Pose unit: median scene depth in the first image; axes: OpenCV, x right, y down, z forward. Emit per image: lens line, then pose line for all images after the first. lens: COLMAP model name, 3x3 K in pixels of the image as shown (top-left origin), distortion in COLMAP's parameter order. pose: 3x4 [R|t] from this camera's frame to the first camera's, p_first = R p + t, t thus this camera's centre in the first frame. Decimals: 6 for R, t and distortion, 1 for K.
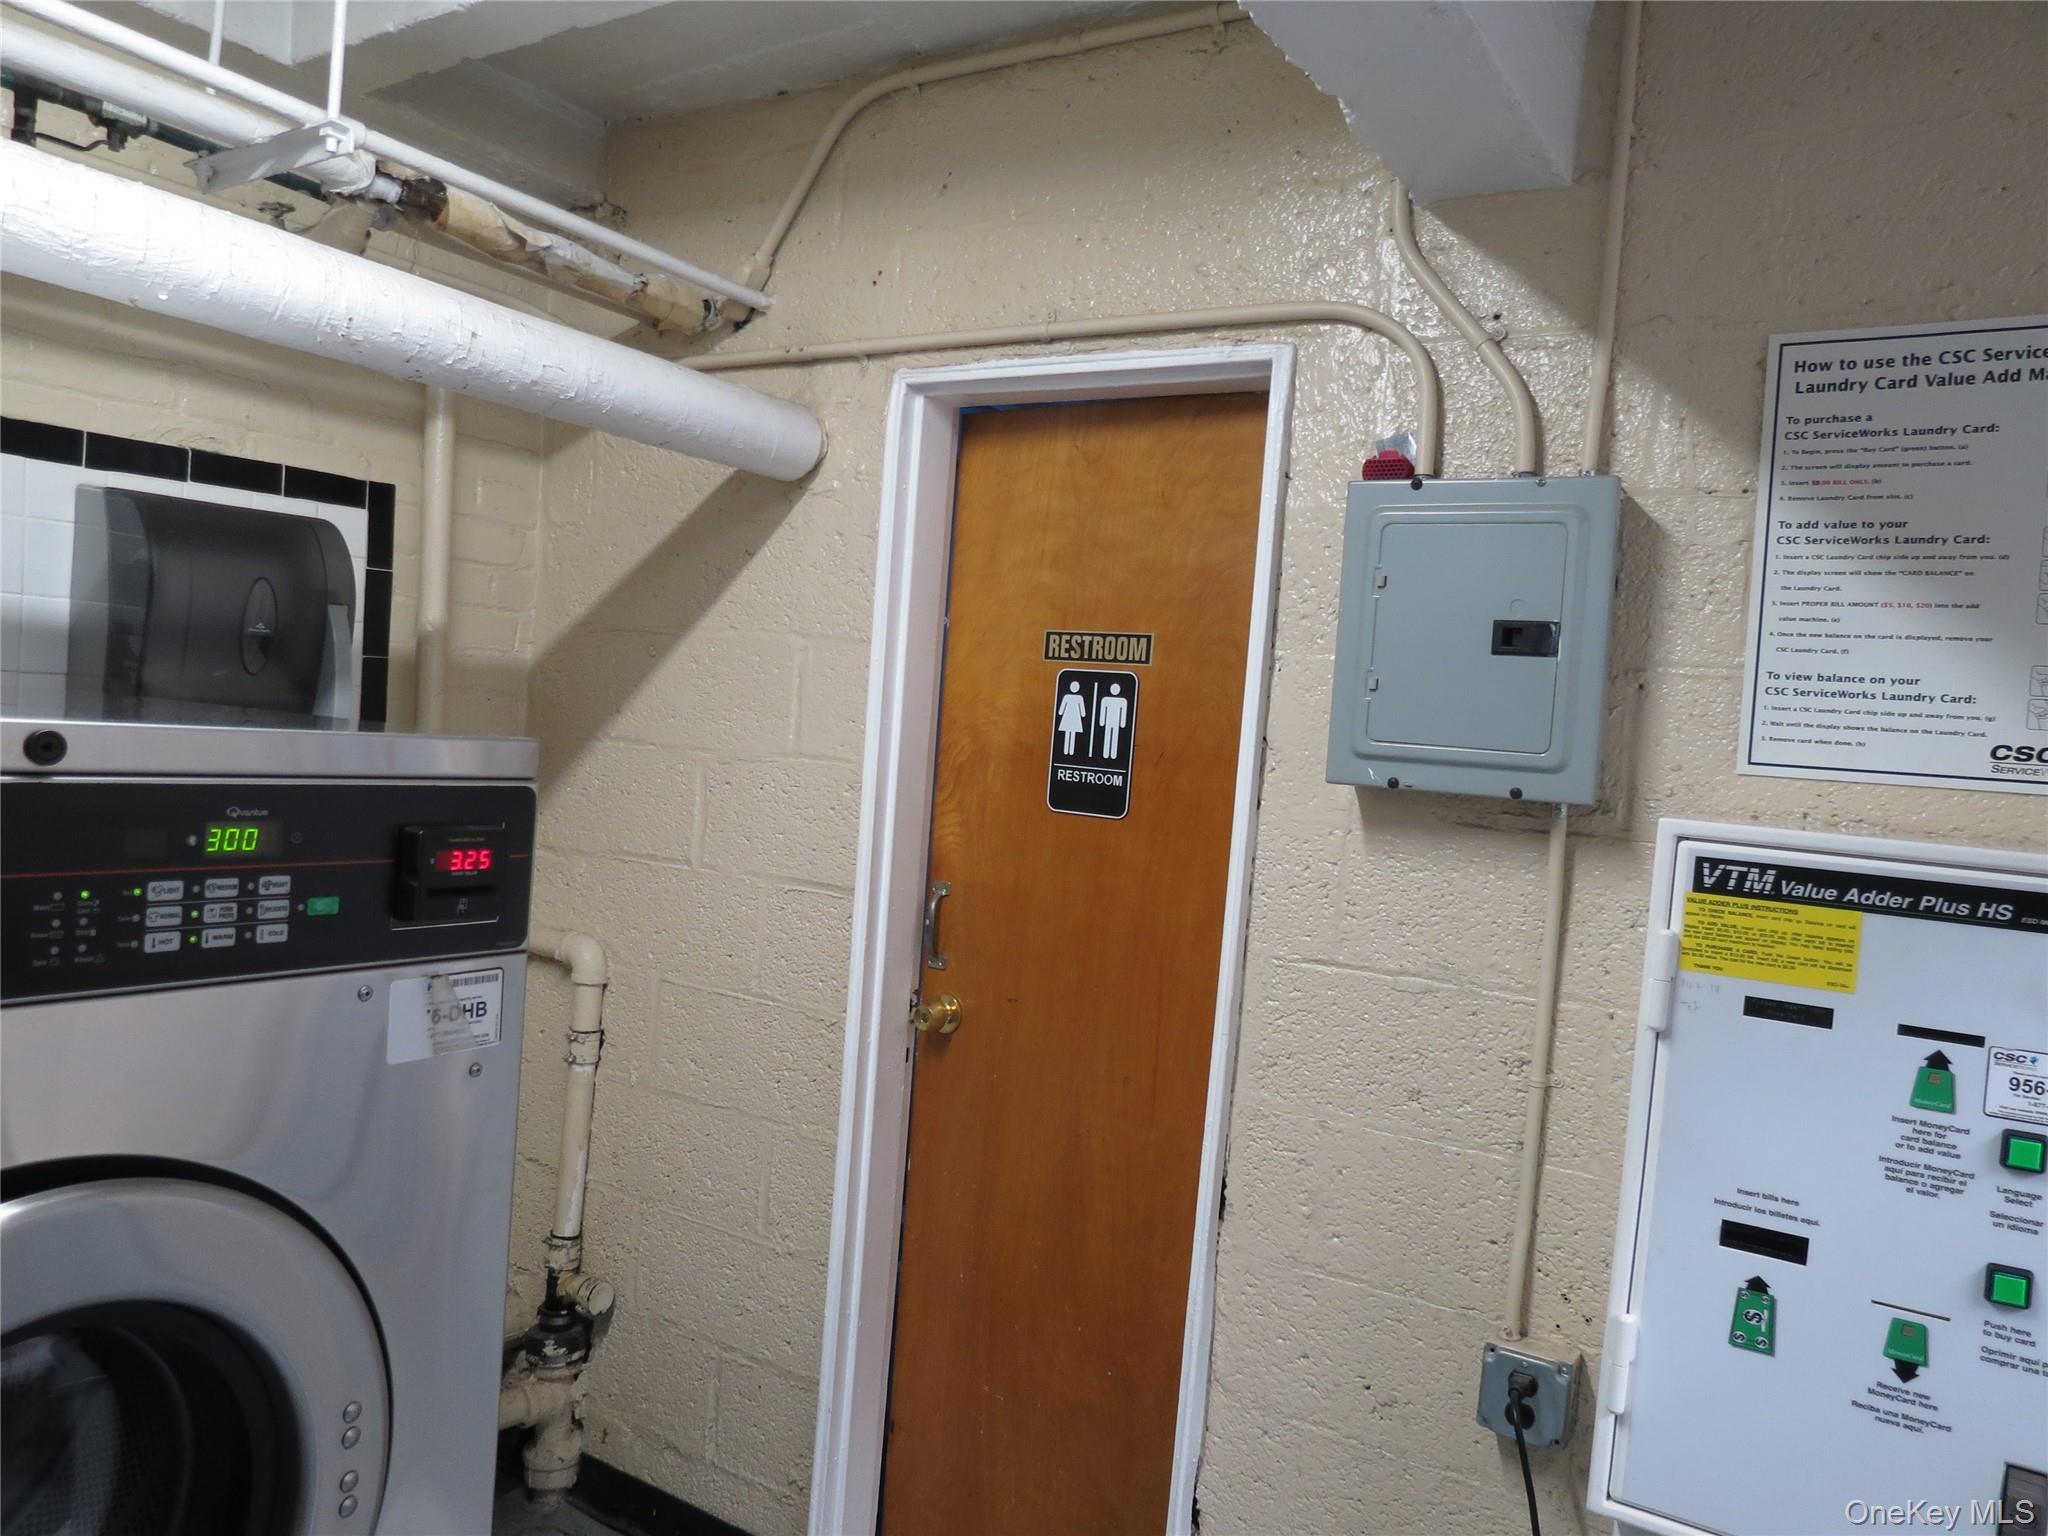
lens RADIAL K [[1445.4, 0, 1024.0], [0, 1445.4, 768.0], [0, 0, 1]] dist [-0.034604, 0.017656]
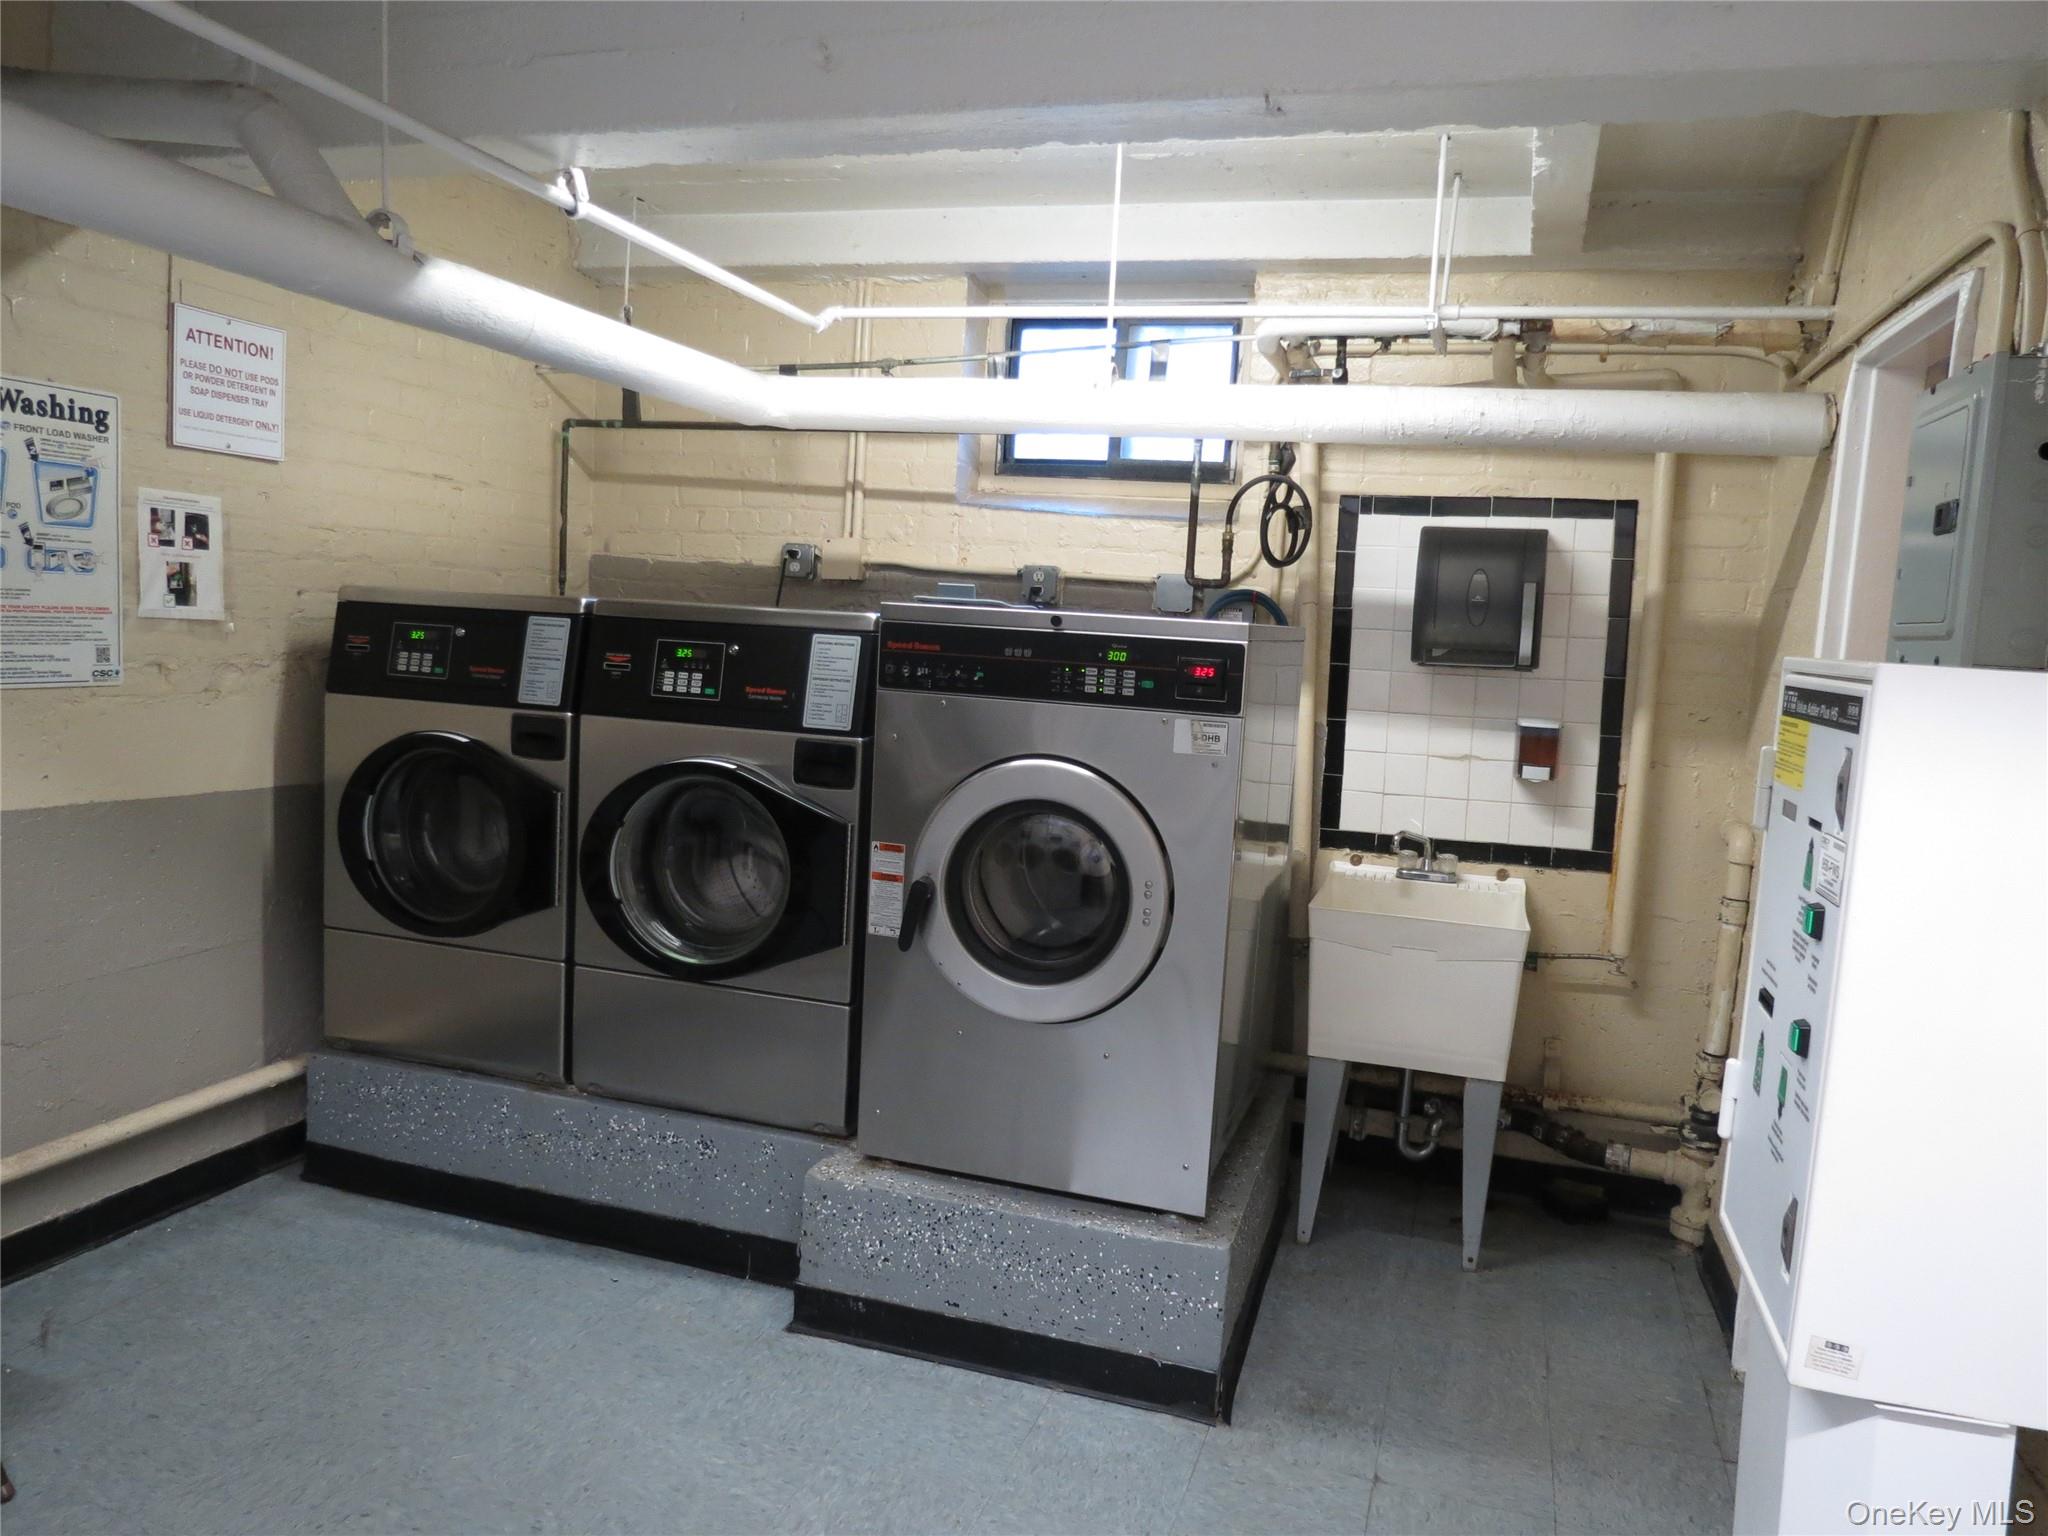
lens RADIAL K [[1445.4, 0, 1024.0], [0, 1445.4, 768.0], [0, 0, 1]] dist [-0.034604, 0.017656]
pose [[0.259336, 0.042288, -0.964861, 1.805351], [-0.068601, 0.997324, 0.025272, 0.176936], [0.963348, 0.059636, 0.261543, 0.085457]]
